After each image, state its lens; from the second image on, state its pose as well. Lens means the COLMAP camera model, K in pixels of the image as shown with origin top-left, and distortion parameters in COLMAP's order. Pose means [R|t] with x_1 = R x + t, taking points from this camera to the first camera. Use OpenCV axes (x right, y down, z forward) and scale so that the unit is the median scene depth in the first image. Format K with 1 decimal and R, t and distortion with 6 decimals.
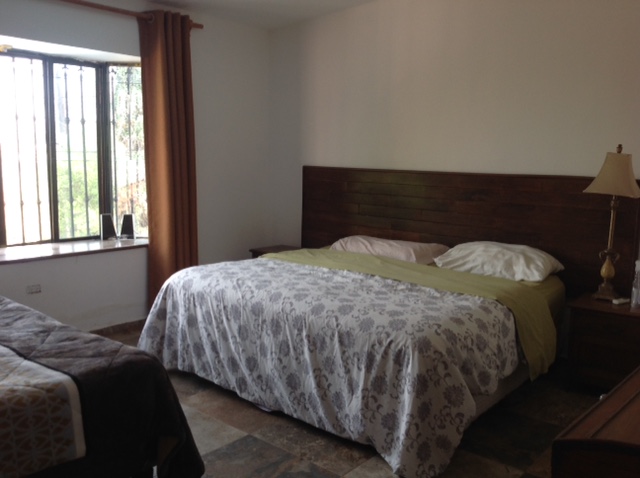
lens RADIAL K [[608.9, 0, 320.0], [0, 608.9, 239.0], [0, 0, 1]] dist [0.140091, -0.320794]
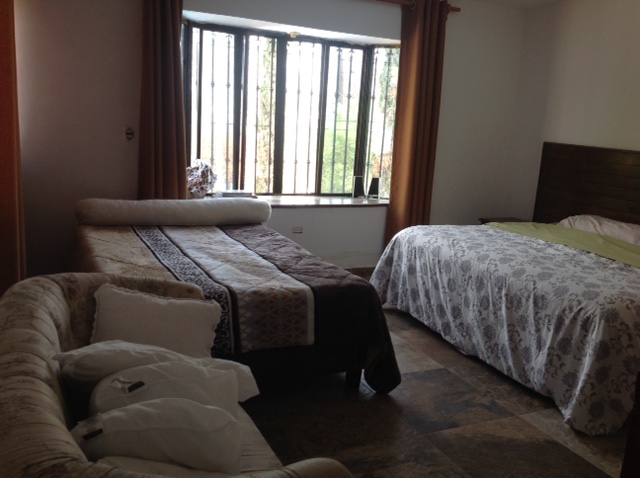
lens RADIAL K [[608.9, 0, 320.0], [0, 608.9, 239.0], [0, 0, 1]] dist [0.140091, -0.320794]
pose [[0.910723, 0.116427, -0.396268, 0.101845], [-0.097791, 0.992950, 0.066990, 0.014140], [0.401274, -0.022258, 0.915688, -0.169006]]
